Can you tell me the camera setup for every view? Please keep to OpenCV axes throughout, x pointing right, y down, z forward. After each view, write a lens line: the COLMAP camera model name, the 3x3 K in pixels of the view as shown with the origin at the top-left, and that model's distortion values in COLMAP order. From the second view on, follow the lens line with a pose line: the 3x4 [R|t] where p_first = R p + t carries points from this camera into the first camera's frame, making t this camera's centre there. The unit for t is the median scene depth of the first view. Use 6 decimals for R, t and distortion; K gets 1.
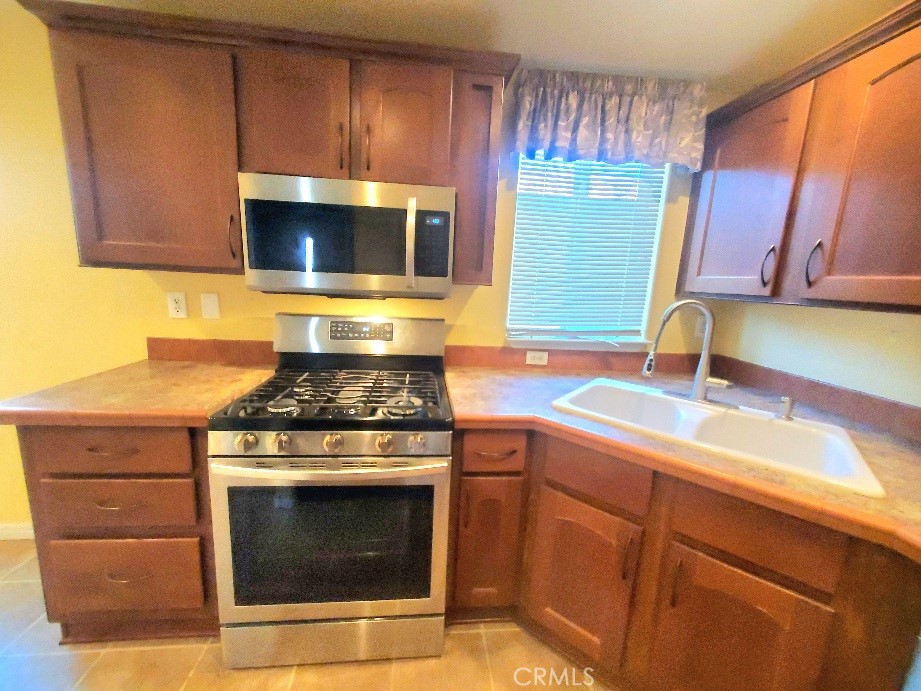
lens RADIAL K [[360.9, 0, 456.7], [0, 360.9, 343.6], [0, 0, 1]] dist [-0.000795, -0.000415]
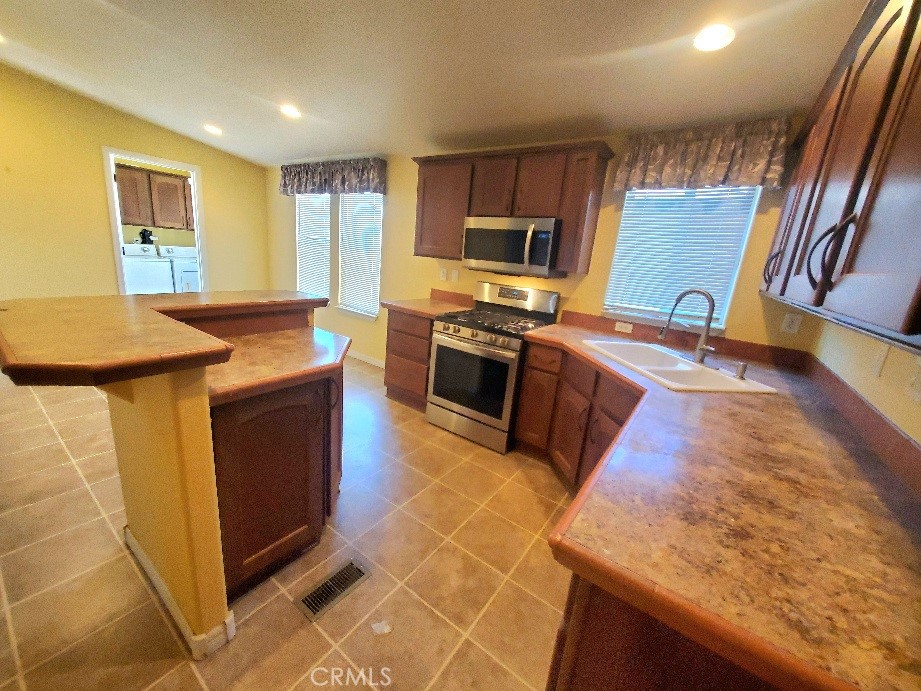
lens RADIAL K [[360.9, 0, 456.7], [0, 360.9, 343.6], [0, 0, 1]] dist [-0.000795, -0.000415]
pose [[0.747574, 0.182412, -0.638638, 0.781368], [-0.171321, 0.981967, 0.079932, 0.122618], [0.641702, 0.049657, 0.765345, -0.613397]]
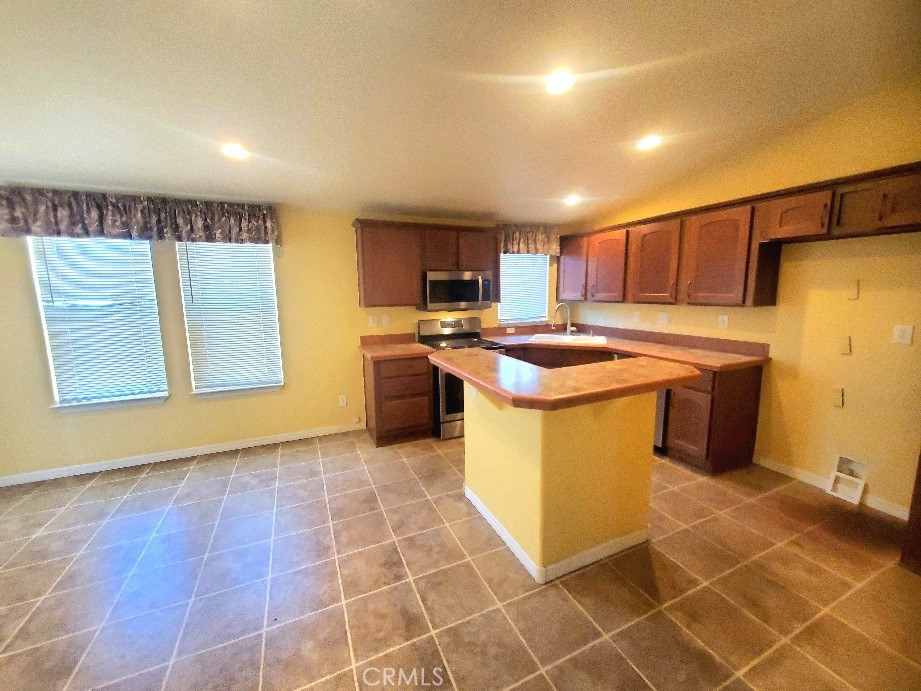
lens RADIAL K [[360.9, 0, 456.7], [0, 360.9, 343.6], [0, 0, 1]] dist [-0.000795, -0.000415]
pose [[0.947178, -0.107861, 0.302027, -1.043881], [0.115463, 0.993284, -0.007375, 0.125891], [-0.299203, 0.041858, 0.953271, -1.463201]]
